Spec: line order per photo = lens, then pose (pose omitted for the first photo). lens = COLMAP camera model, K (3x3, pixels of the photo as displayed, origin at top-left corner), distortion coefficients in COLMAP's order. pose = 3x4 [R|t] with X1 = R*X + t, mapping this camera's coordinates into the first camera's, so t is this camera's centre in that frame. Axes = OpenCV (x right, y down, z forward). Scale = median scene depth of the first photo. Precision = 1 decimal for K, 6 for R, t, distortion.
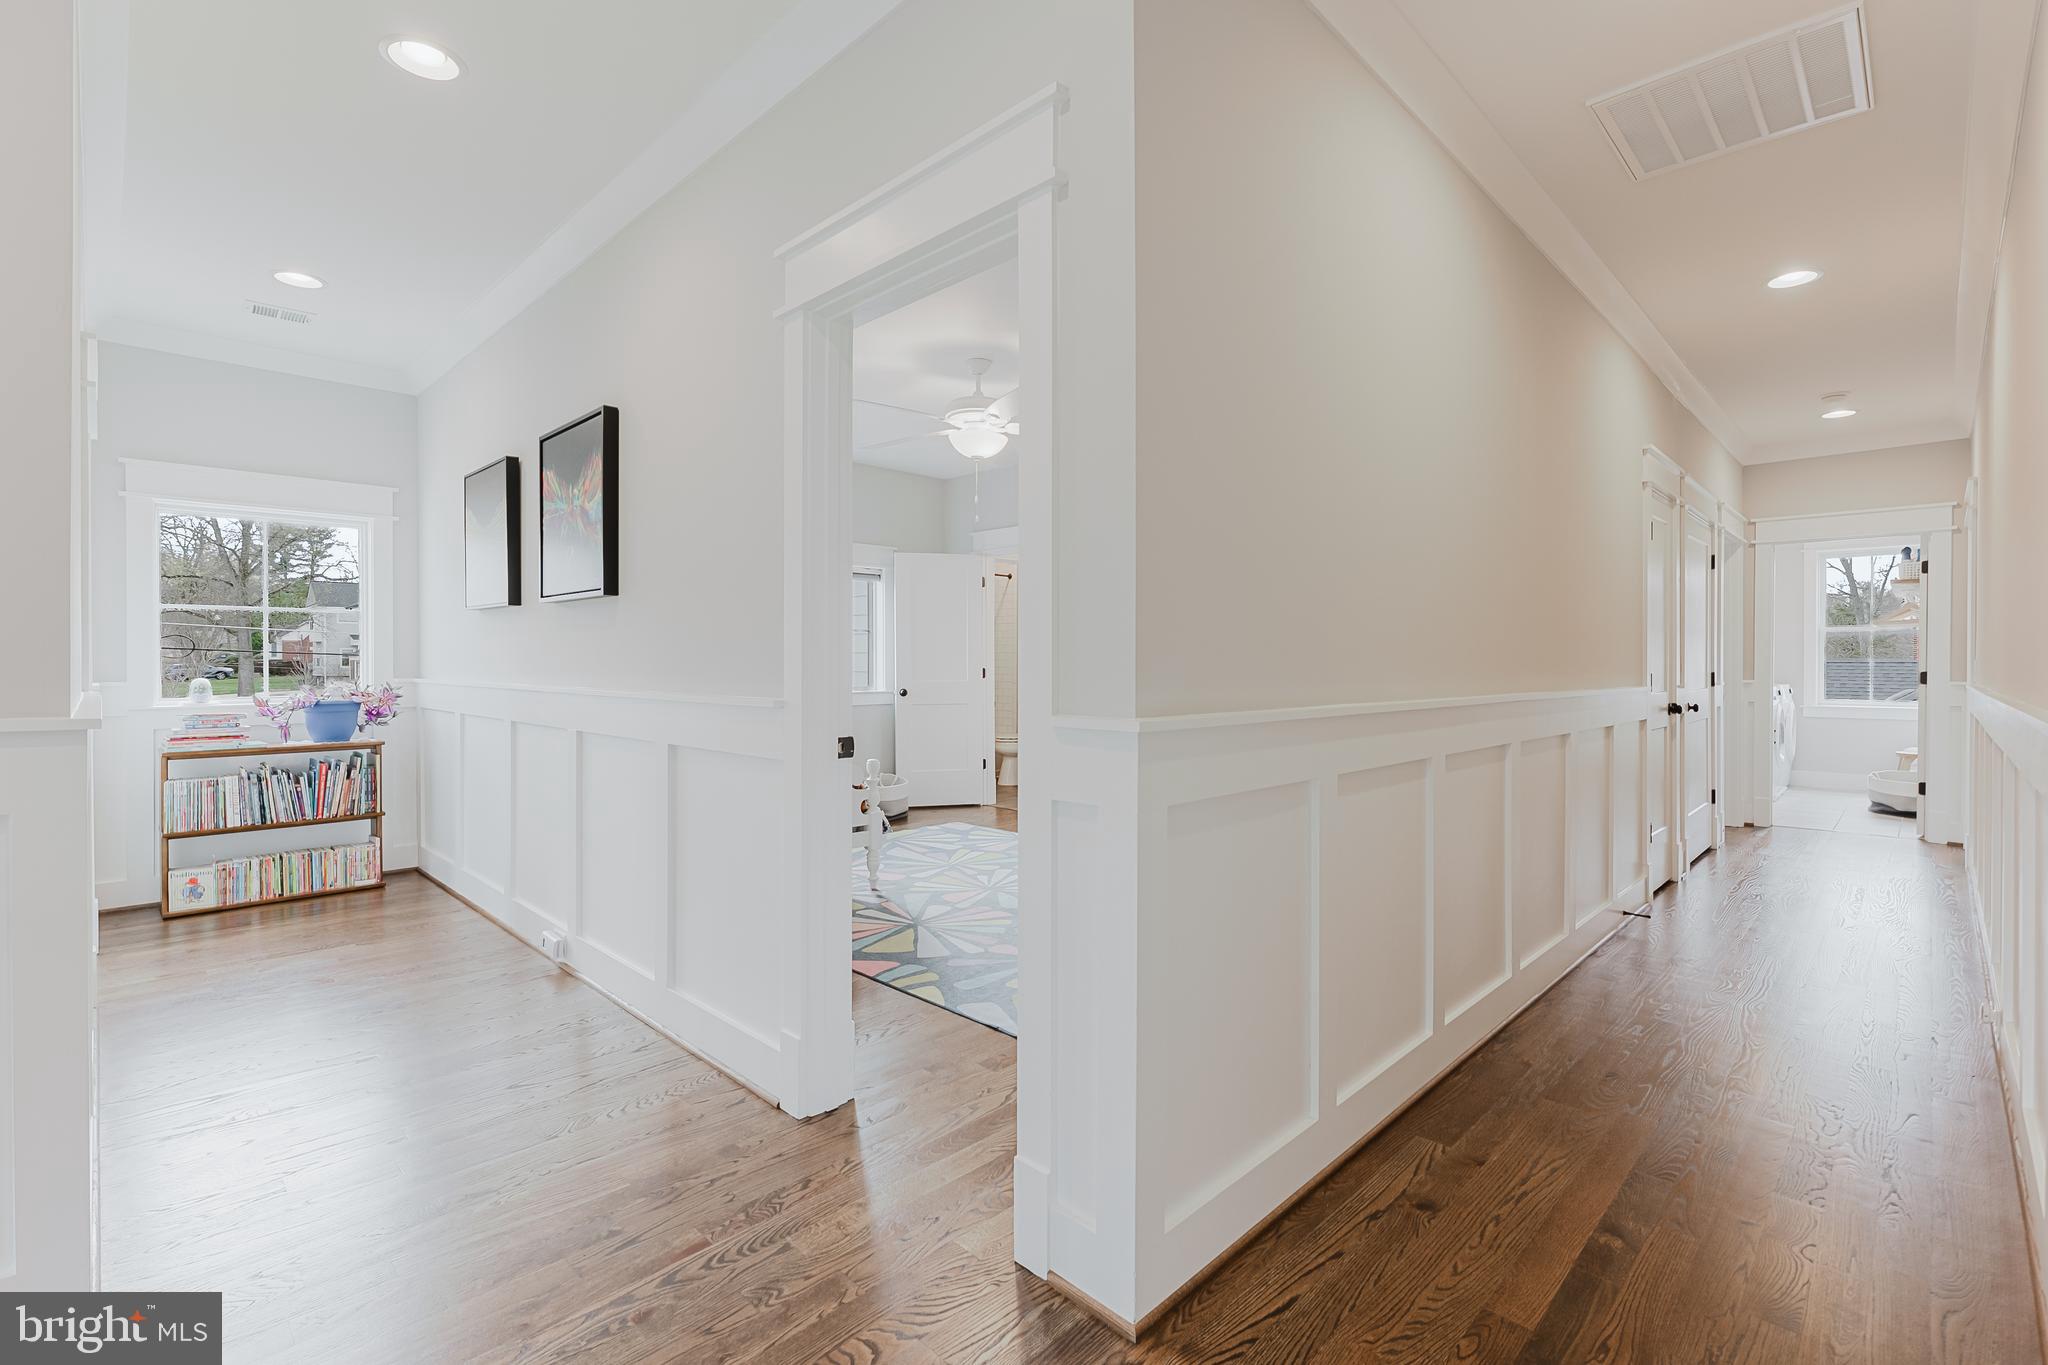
lens RADIAL K [[918.3, 0, 1021.8], [0, 918.3, 673.5], [0, 0, 1]] dist [-0.001346, 0.000504]
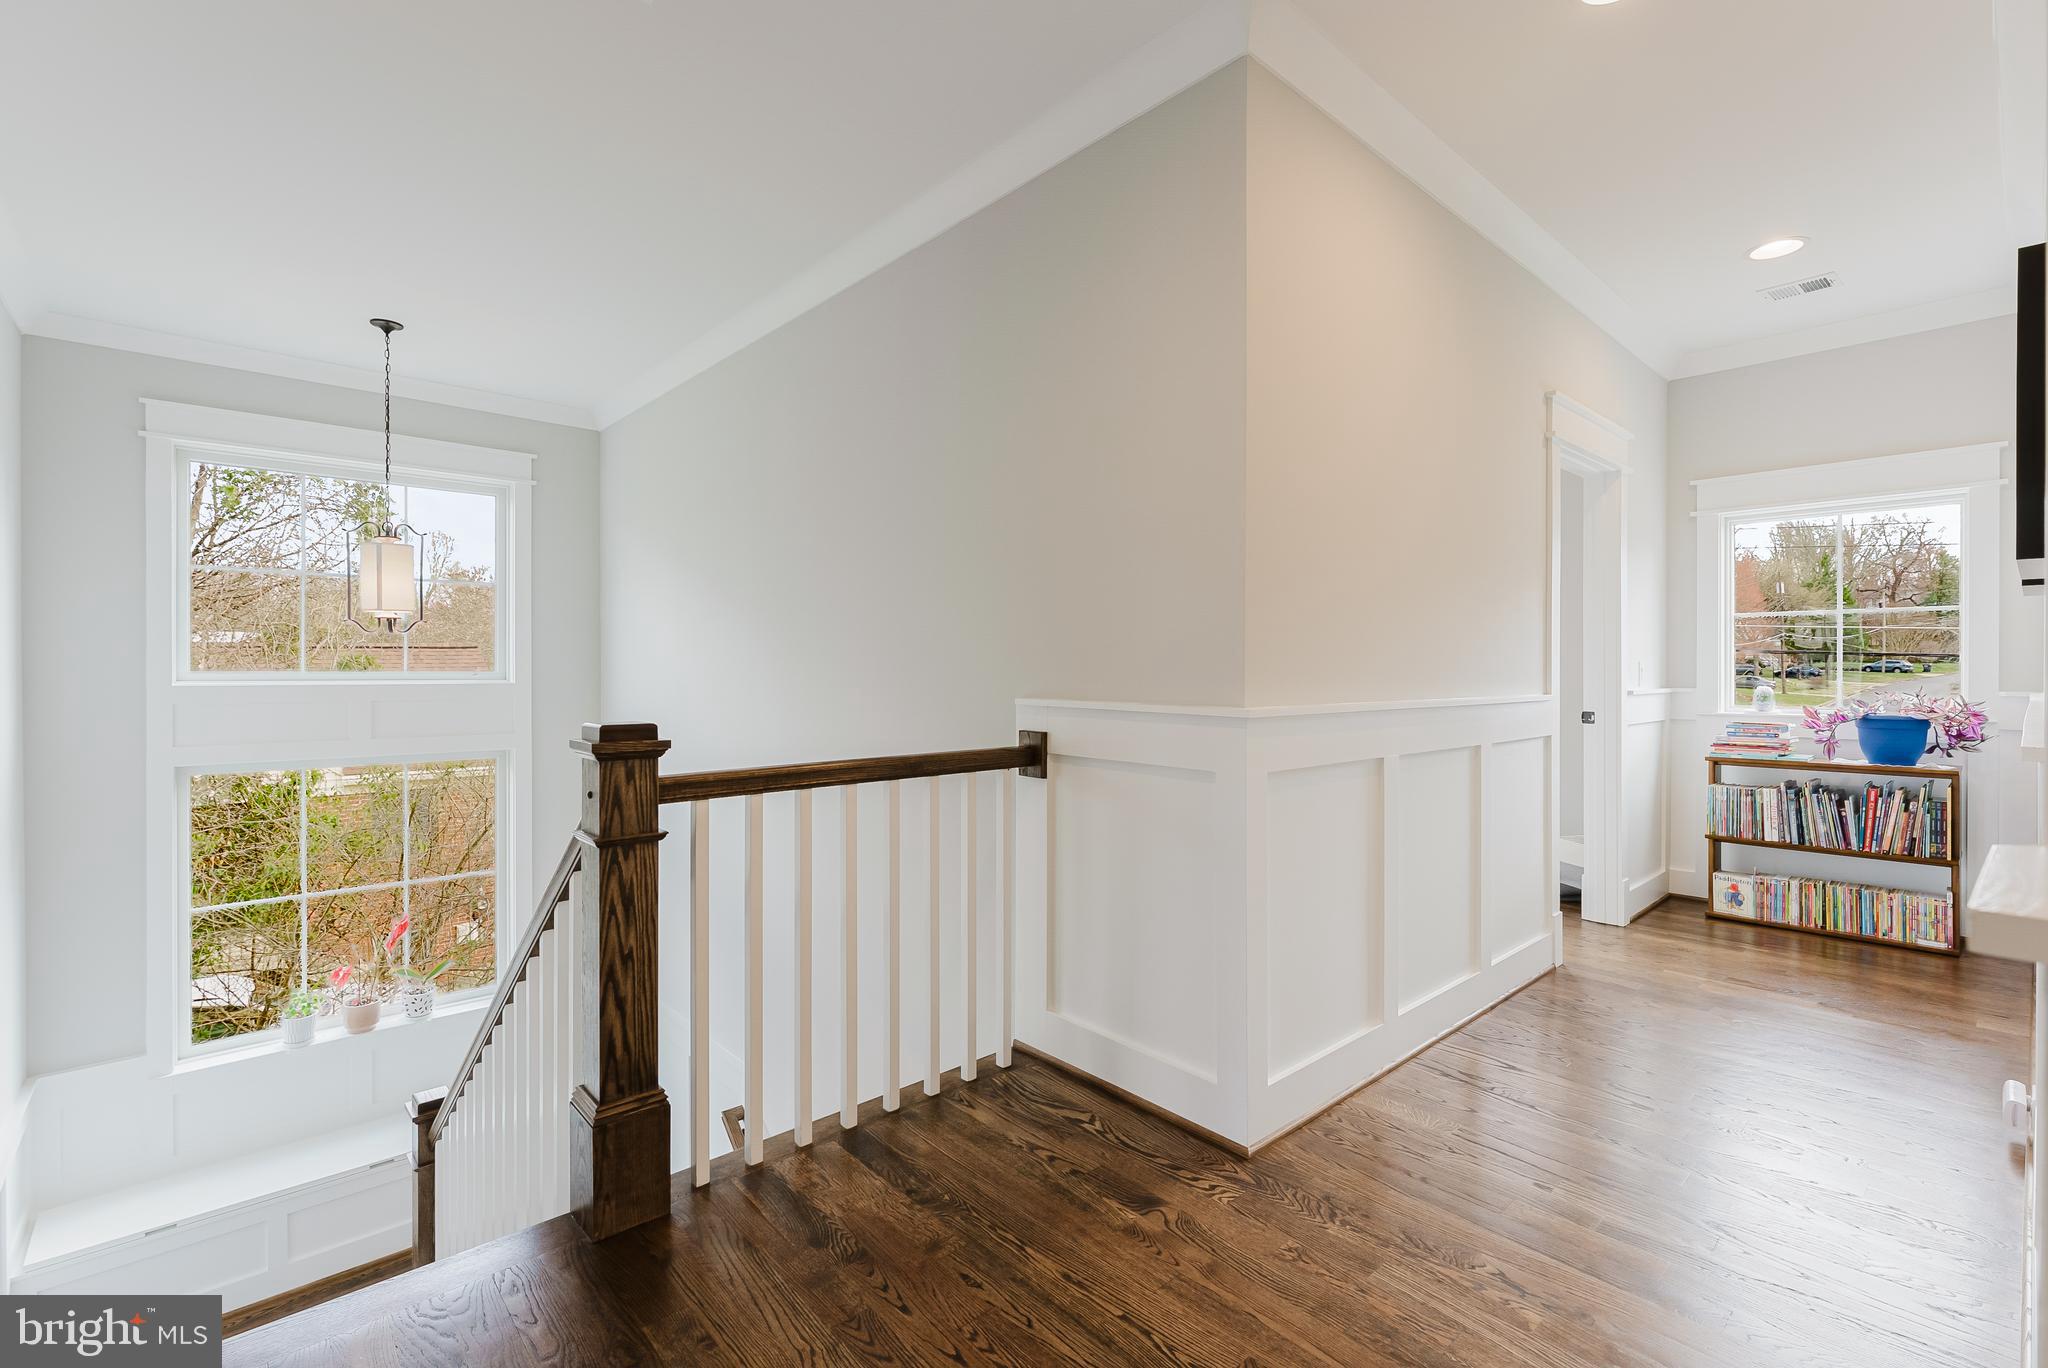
lens RADIAL K [[918.3, 0, 1023.9], [0, 918.3, 672.4], [0, 0, 1]] dist [-0.001346, 0.000504]
pose [[-0.051178, 0.001814, -0.998688, 0.134827], [-0.012402, 0.999920, 0.002452, -0.002153], [0.998613, 0.012511, -0.051151, 0.259778]]
